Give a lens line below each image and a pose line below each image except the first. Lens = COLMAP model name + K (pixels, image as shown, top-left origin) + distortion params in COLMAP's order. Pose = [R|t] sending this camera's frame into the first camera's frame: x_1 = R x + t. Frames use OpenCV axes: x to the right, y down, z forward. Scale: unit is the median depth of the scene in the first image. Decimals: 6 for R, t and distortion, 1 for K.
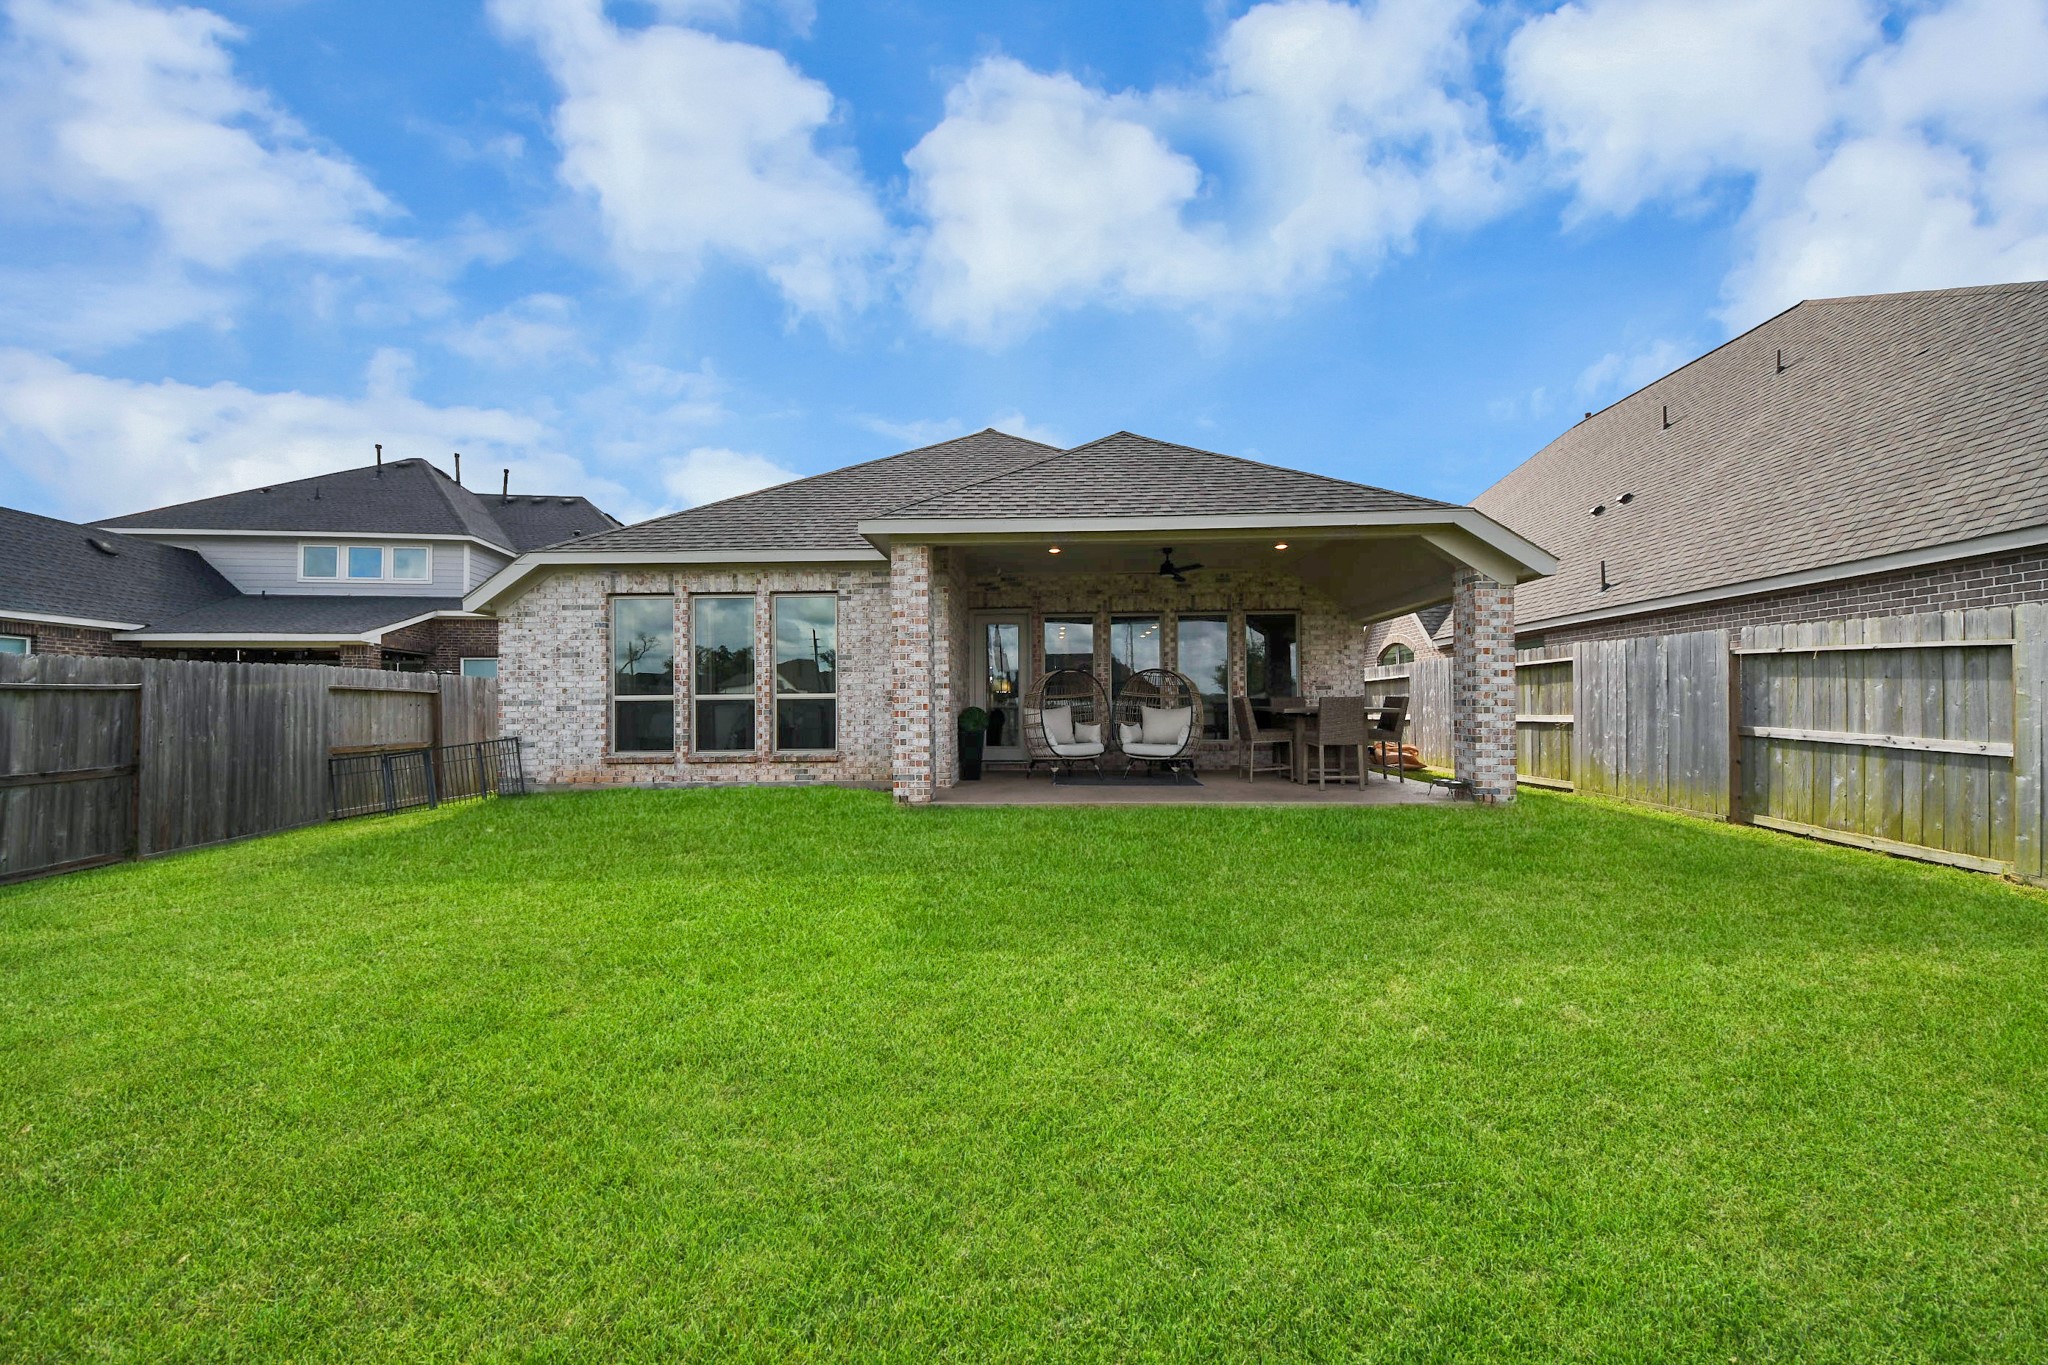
lens RADIAL K [[725.5, 0, 1015.4], [0, 725.5, 705.7], [0, 0, 1]] dist [-0.000507, -0.000069]
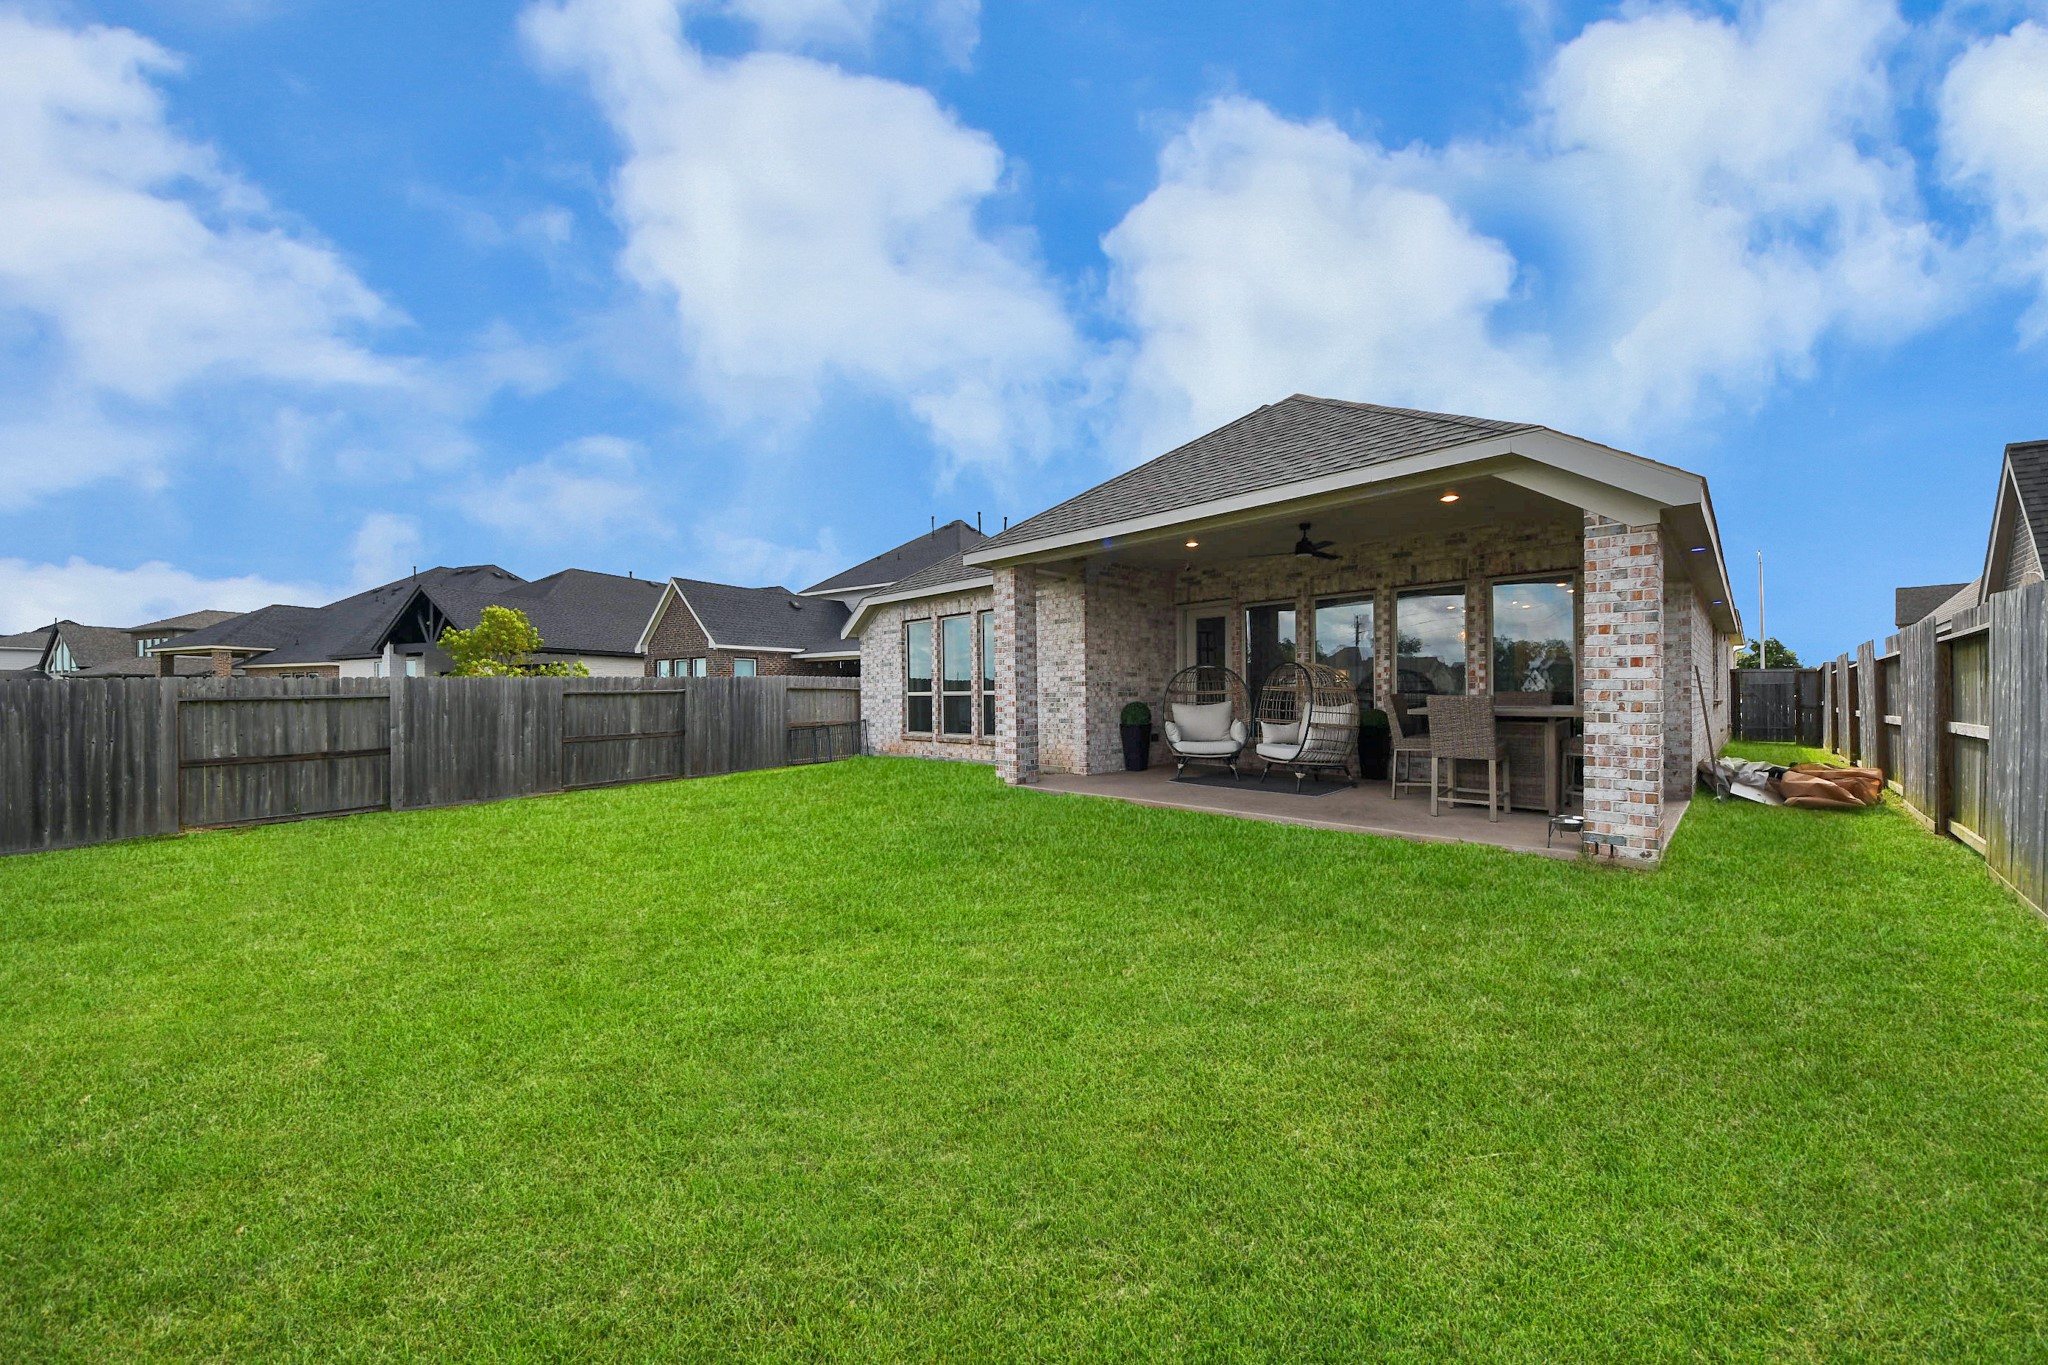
lens RADIAL K [[721.0, 0, 1037.7], [0, 721.0, 688.6], [0, 0, 1]] dist [0.012669, -0.000017]
pose [[0.730087, -0.003555, -0.683345, 0.607316], [0.006154, 0.999980, 0.001373, -0.021436], [0.683327, -0.005208, 0.730094, 0.143653]]
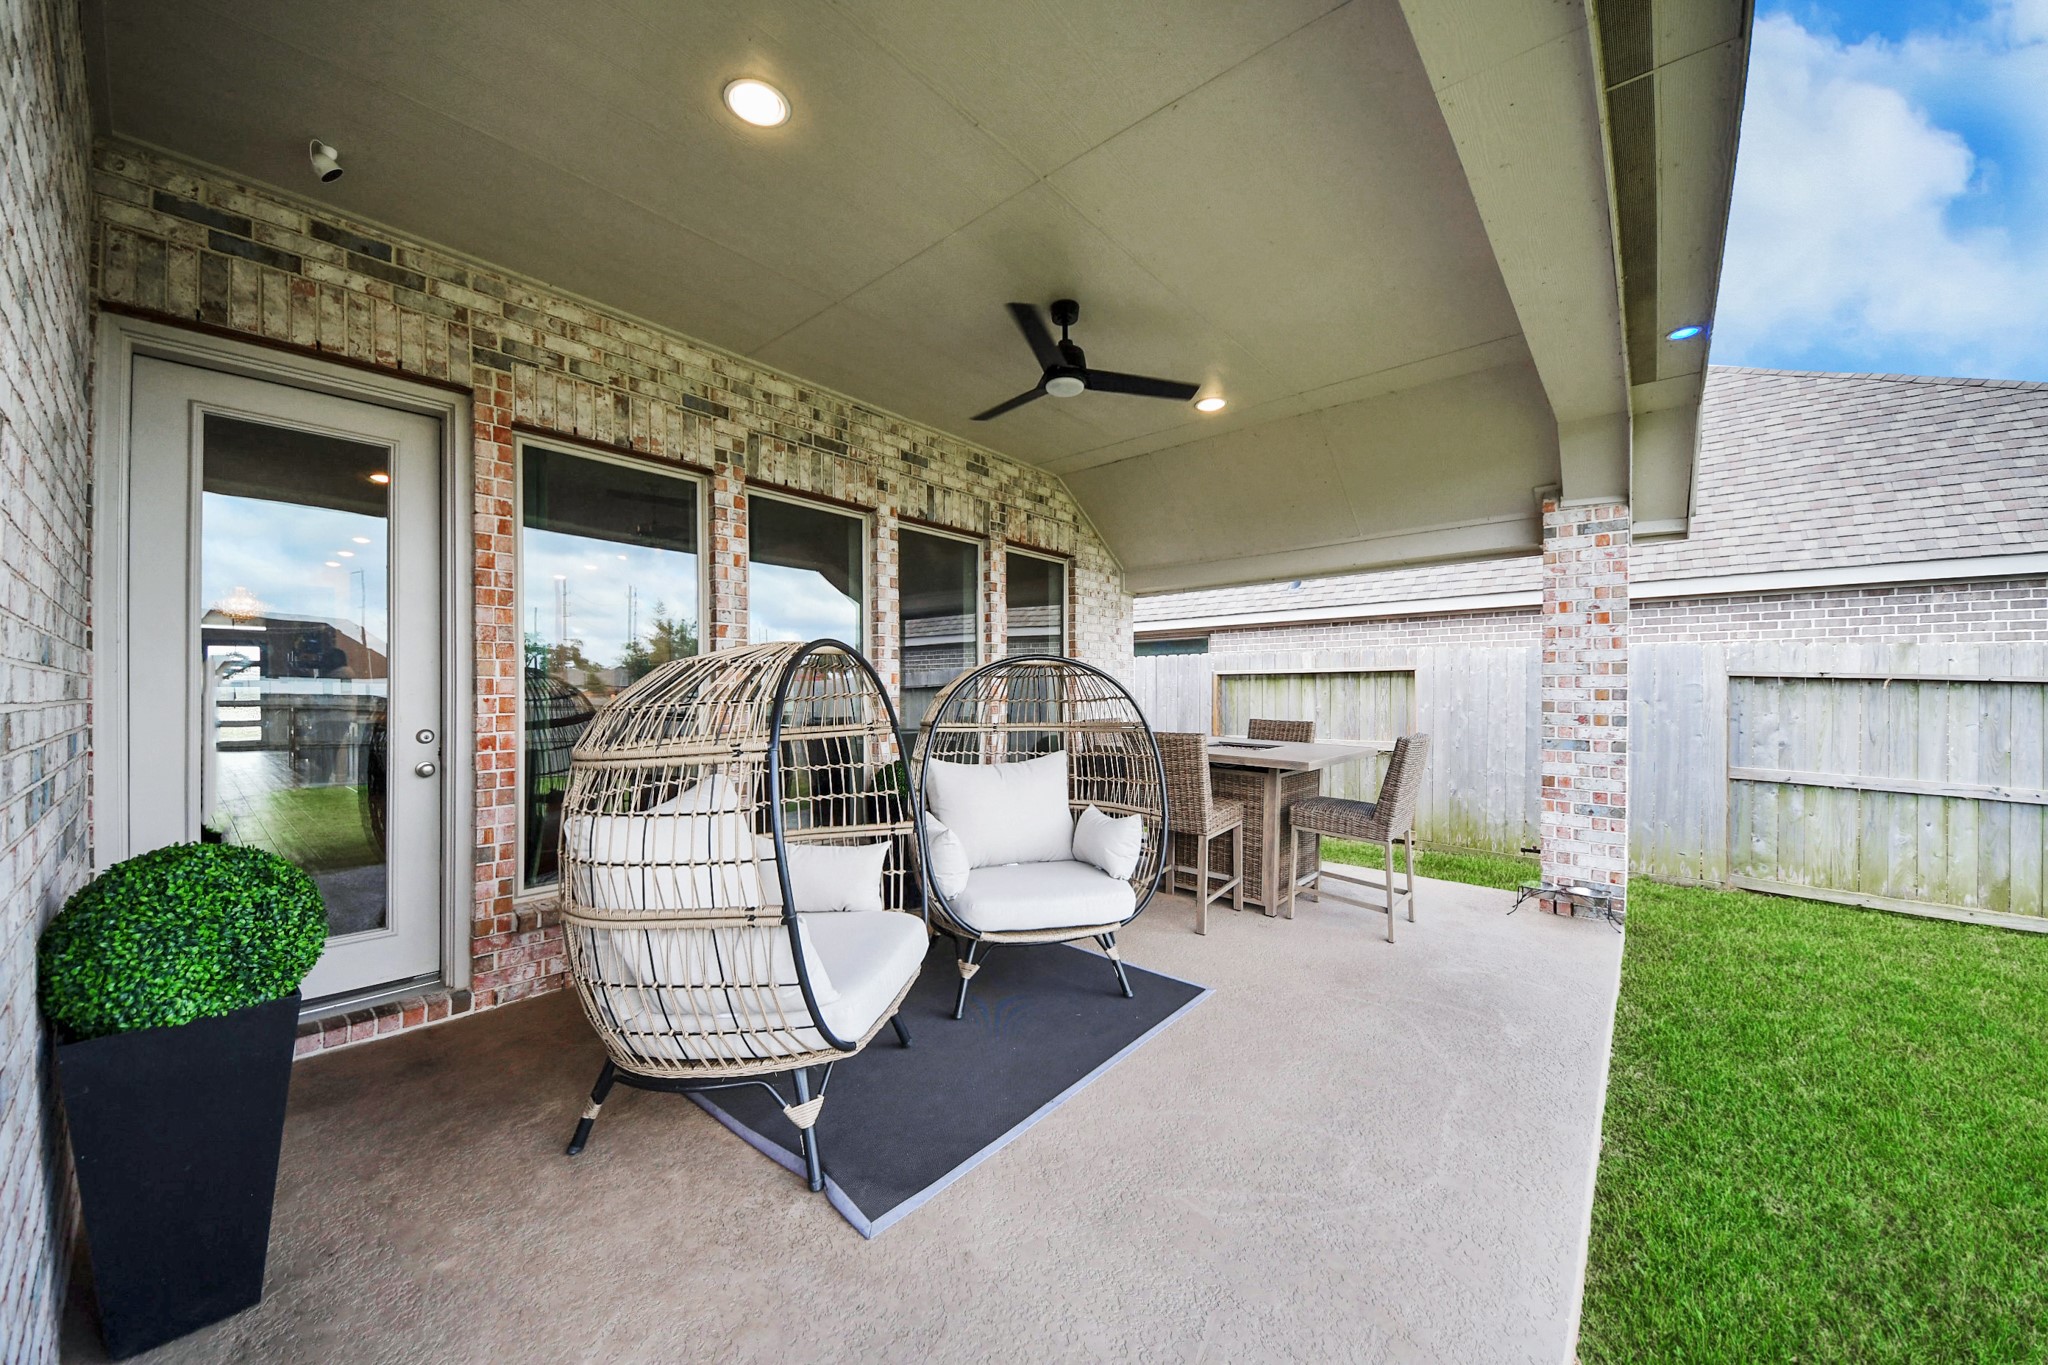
lens RADIAL K [[728.0, 0, 1054.3], [0, 728.0, 696.0], [0, 0, 1]] dist [-0.000469, -0.000061]
pose [[0.609537, 0.000417, 0.792757, -0.067737], [-0.005705, 0.999976, 0.003861, -0.036073], [-0.792737, -0.006876, 0.609525, 0.833825]]
